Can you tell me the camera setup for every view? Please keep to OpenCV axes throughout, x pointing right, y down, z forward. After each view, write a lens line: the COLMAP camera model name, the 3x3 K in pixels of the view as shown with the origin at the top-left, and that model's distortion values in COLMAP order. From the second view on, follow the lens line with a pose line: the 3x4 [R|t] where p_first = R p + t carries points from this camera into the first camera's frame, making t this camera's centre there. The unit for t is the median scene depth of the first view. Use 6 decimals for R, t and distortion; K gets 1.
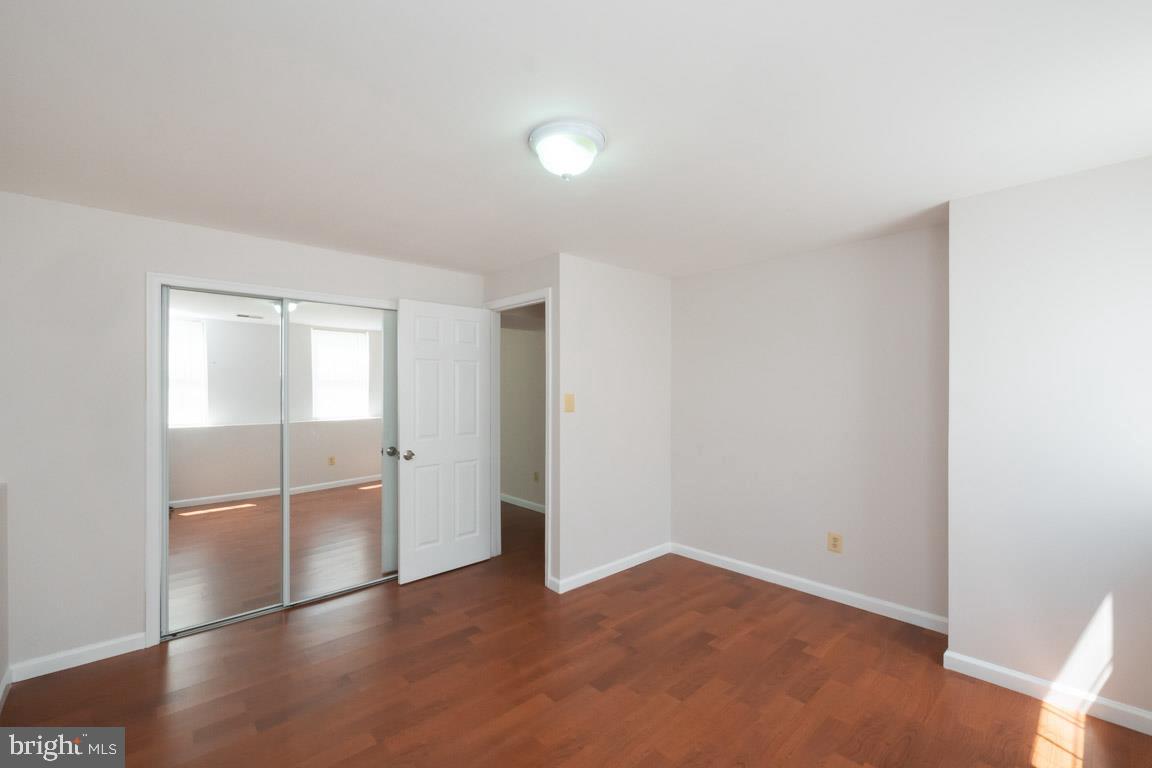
lens RADIAL K [[490.9, 0, 575.0], [0, 490.9, 381.3], [0, 0, 1]] dist [-0.000796, 0.000292]
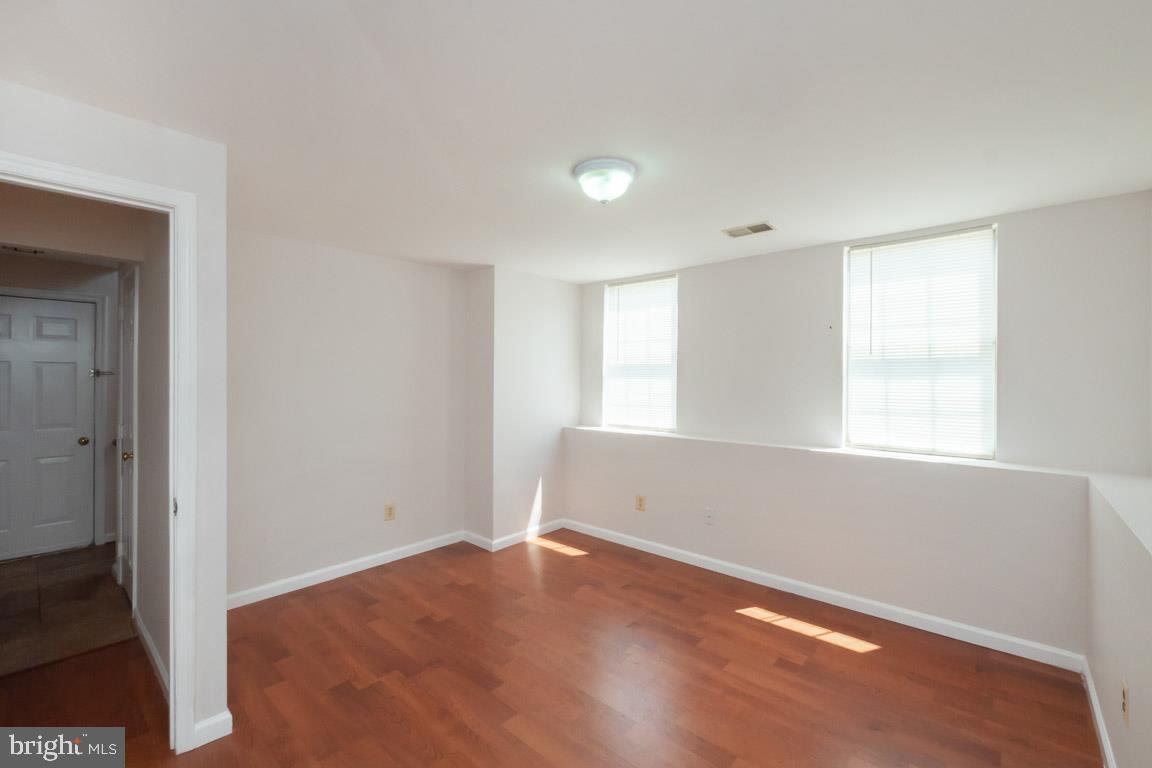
lens RADIAL K [[490.9, 0, 575.0], [0, 490.9, 381.3], [0, 0, 1]] dist [-0.000796, 0.000292]
pose [[-0.105317, -0.005075, 0.994426, -0.800320], [-0.021695, 0.999761, 0.002805, 0.002682], [-0.994202, -0.021279, -0.105402, 0.808204]]
